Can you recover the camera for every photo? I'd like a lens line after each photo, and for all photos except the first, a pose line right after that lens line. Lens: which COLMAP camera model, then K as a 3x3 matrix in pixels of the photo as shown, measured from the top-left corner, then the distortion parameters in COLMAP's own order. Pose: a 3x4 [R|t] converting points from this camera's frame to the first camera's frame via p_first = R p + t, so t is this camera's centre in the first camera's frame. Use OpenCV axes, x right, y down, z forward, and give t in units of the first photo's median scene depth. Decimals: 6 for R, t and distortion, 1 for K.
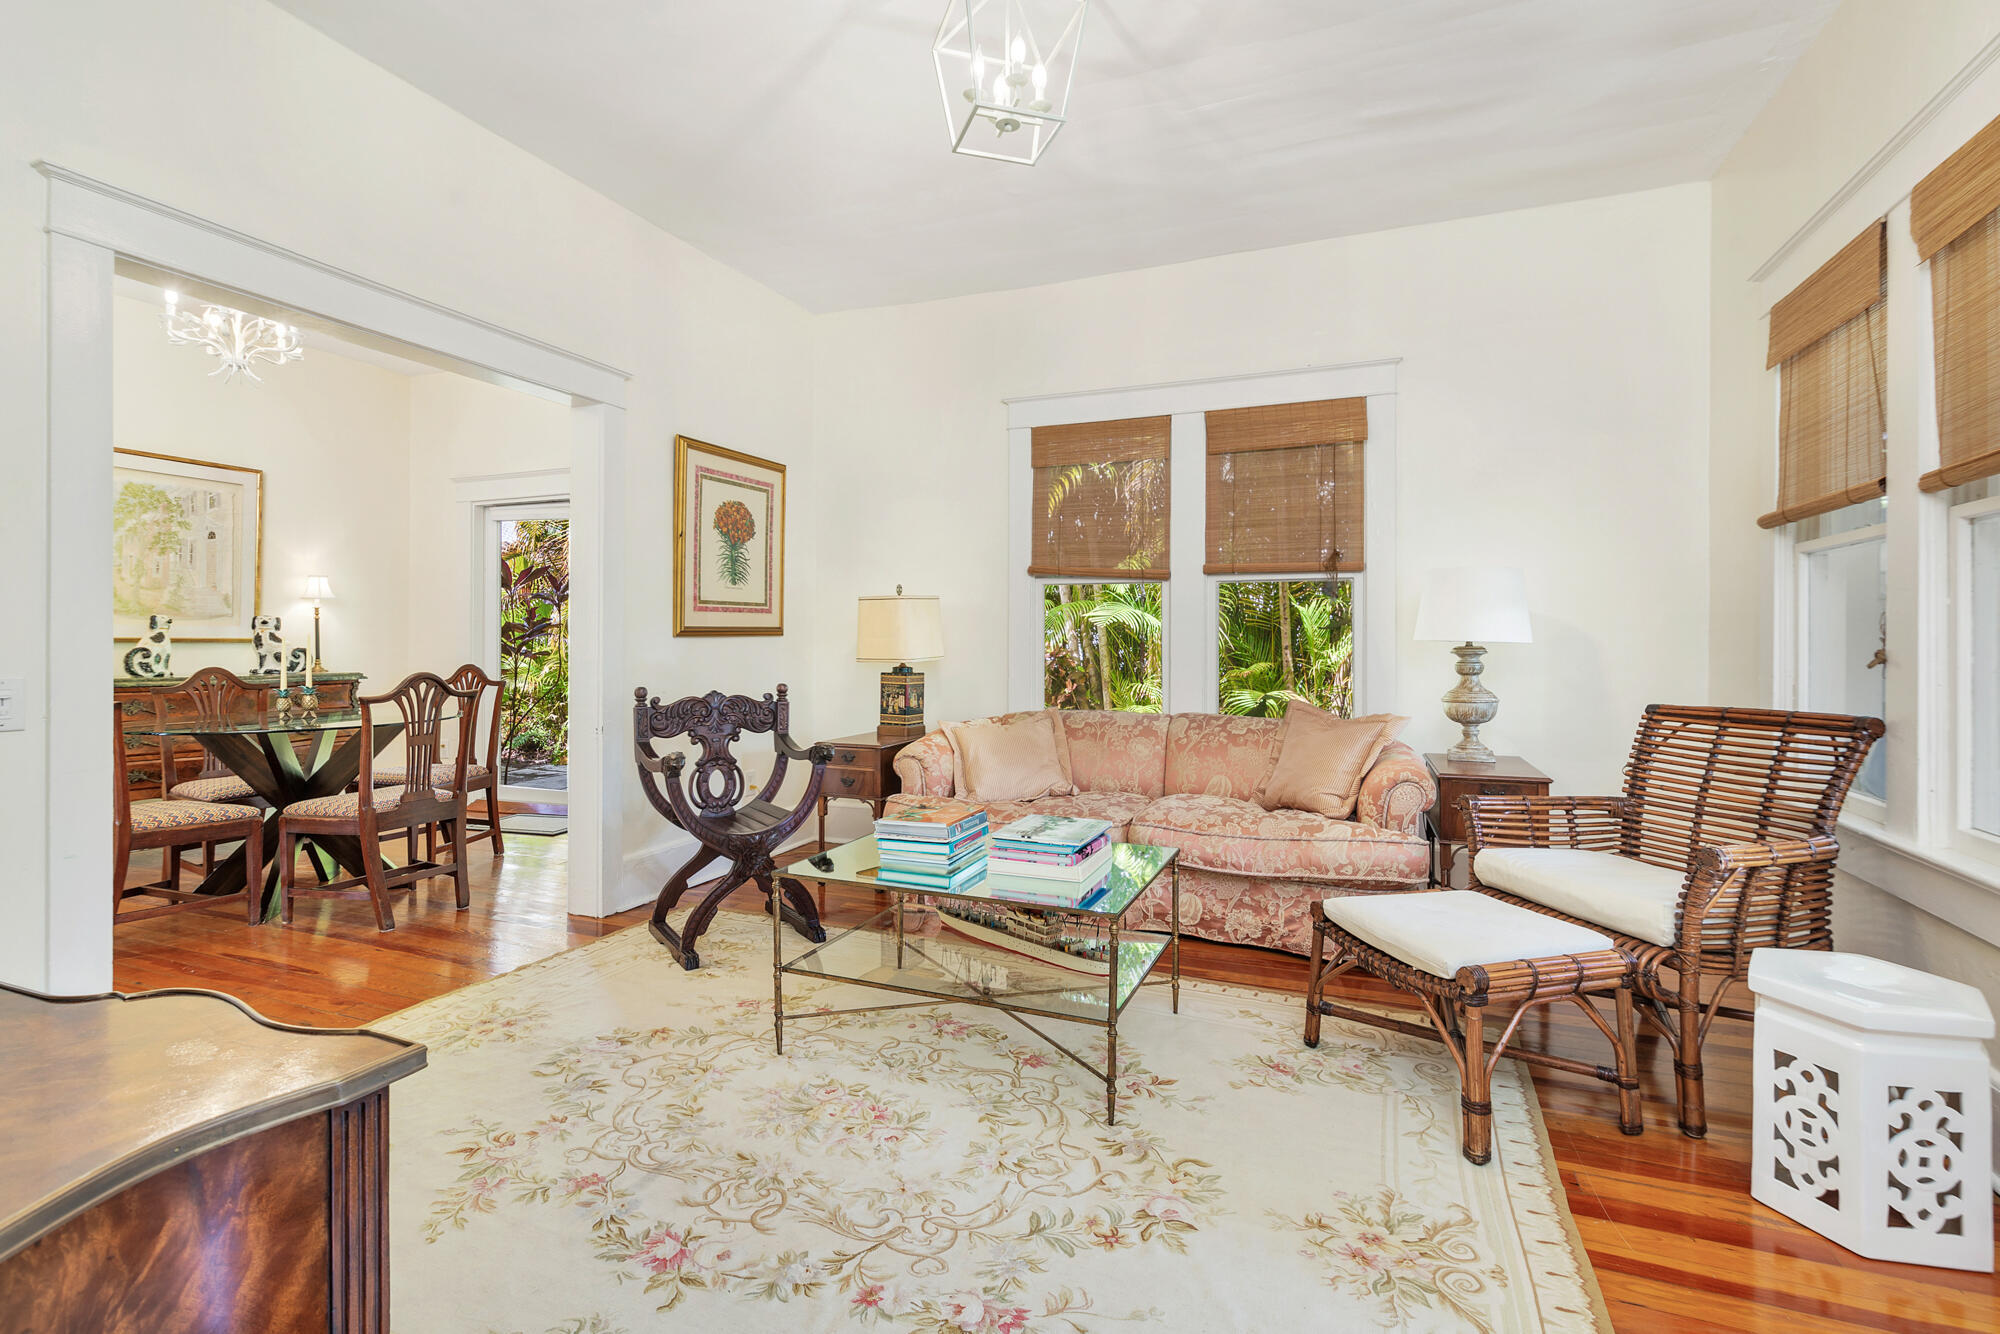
lens RADIAL K [[914.4, 0, 1001.8], [0, 914.4, 646.2], [0, 0, 1]] dist [0.010162, -0.000141]
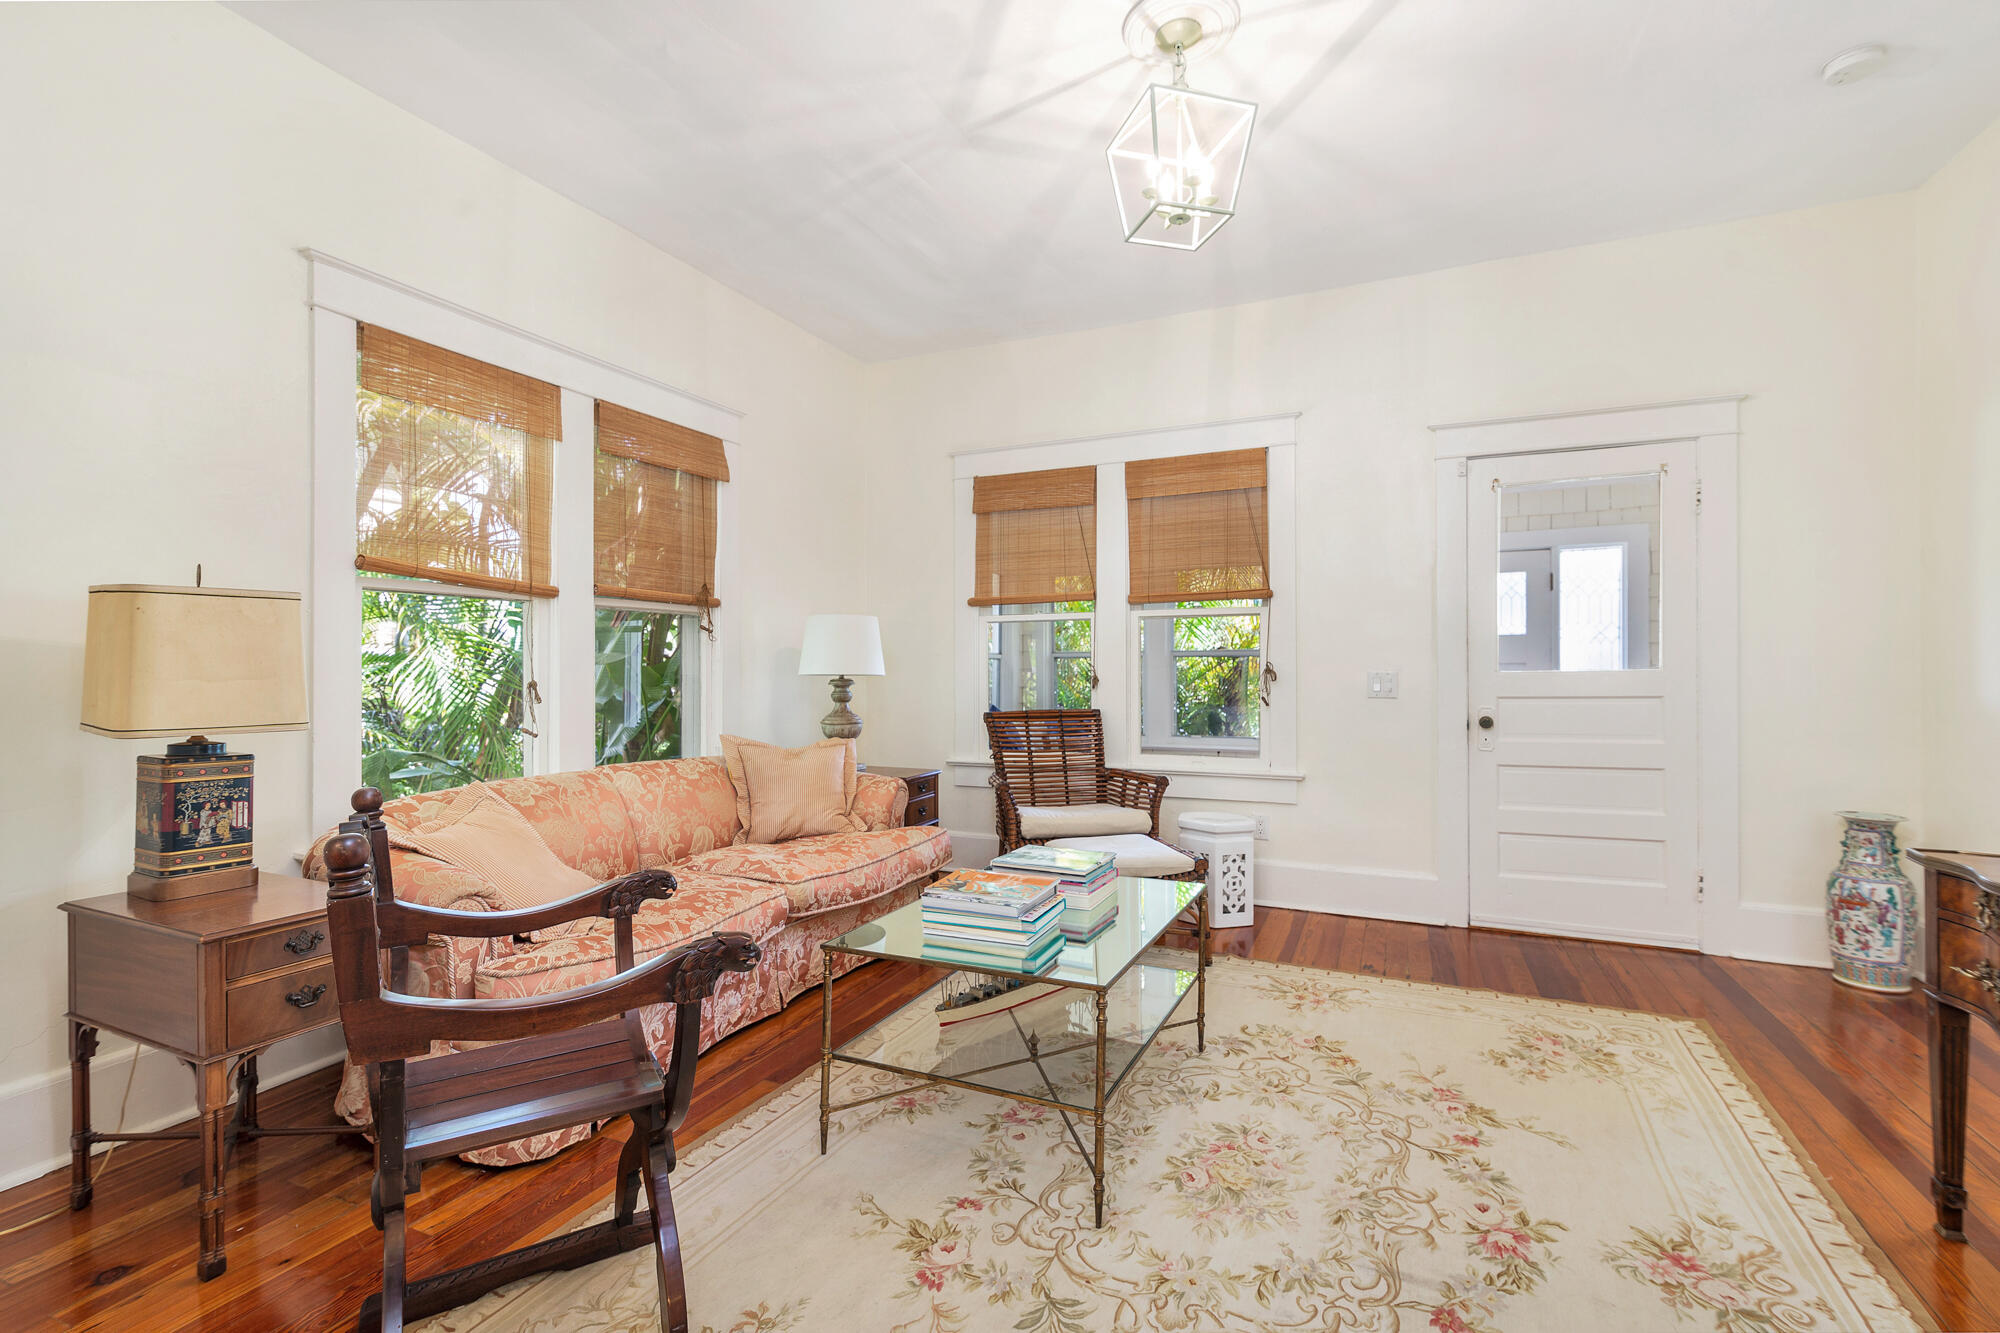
lens RADIAL K [[908.3, 0, 997.5], [0, 908.3, 666.7], [0, 0, 1]] dist [0.012148, 0.000070]
pose [[0.044301, 0.000110, 0.999018, -0.724969], [0.013702, 0.999906, -0.000718, -0.012432], [-0.998924, 0.013720, 0.044295, 0.758570]]
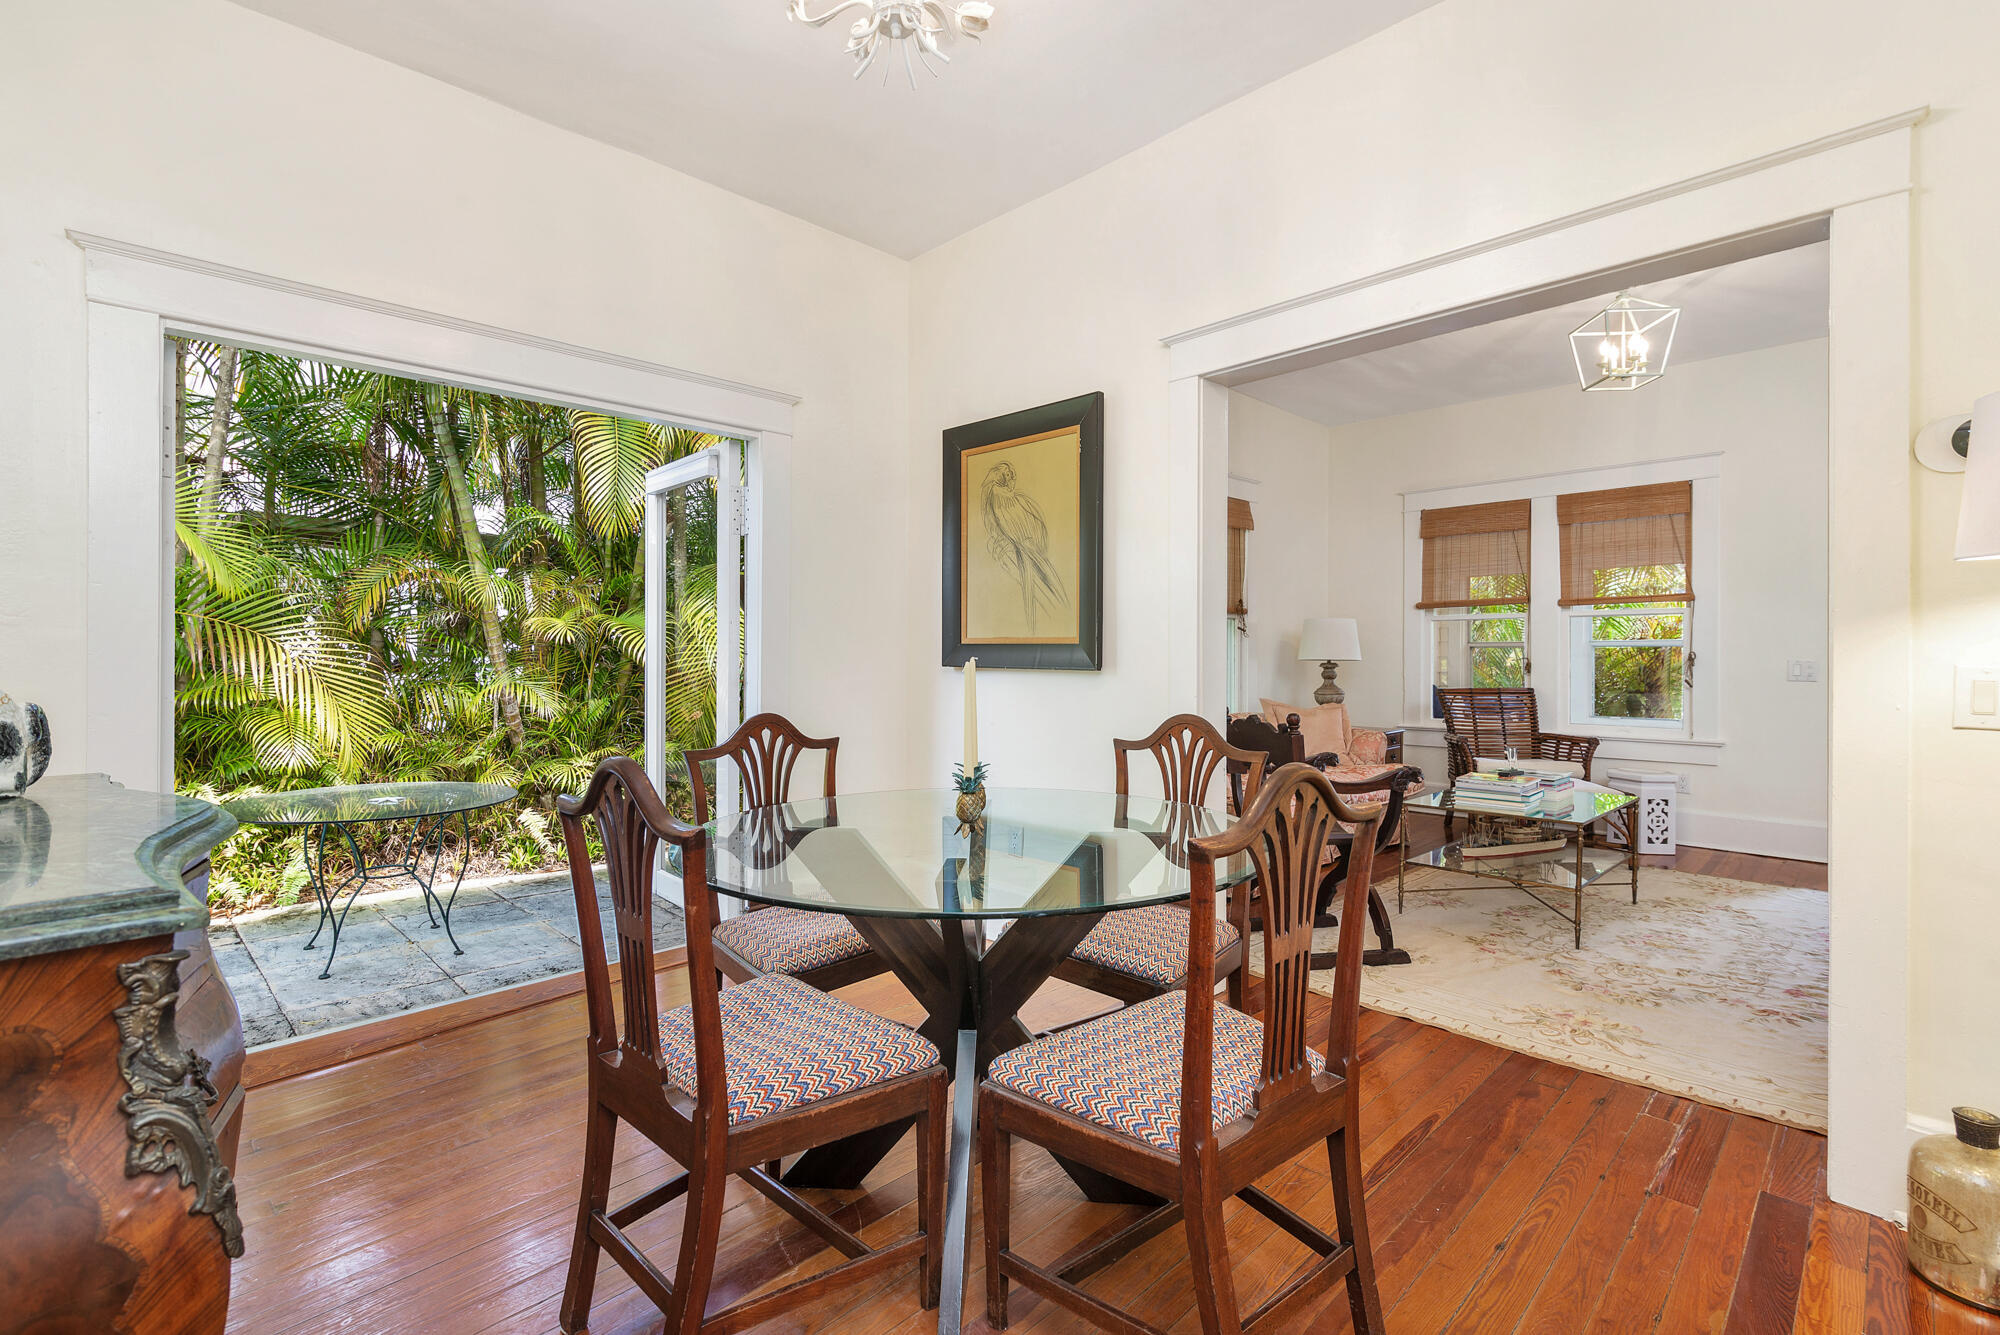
lens RADIAL K [[914.4, 0, 998.9], [0, 914.4, 654.0], [0, 0, 1]] dist [0.010162, -0.000141]
pose [[0.393517, 0.000230, 0.919317, -1.398095], [0.008020, 0.999961, -0.003683, -0.015693], [-0.919282, 0.008822, 0.393500, 0.917703]]
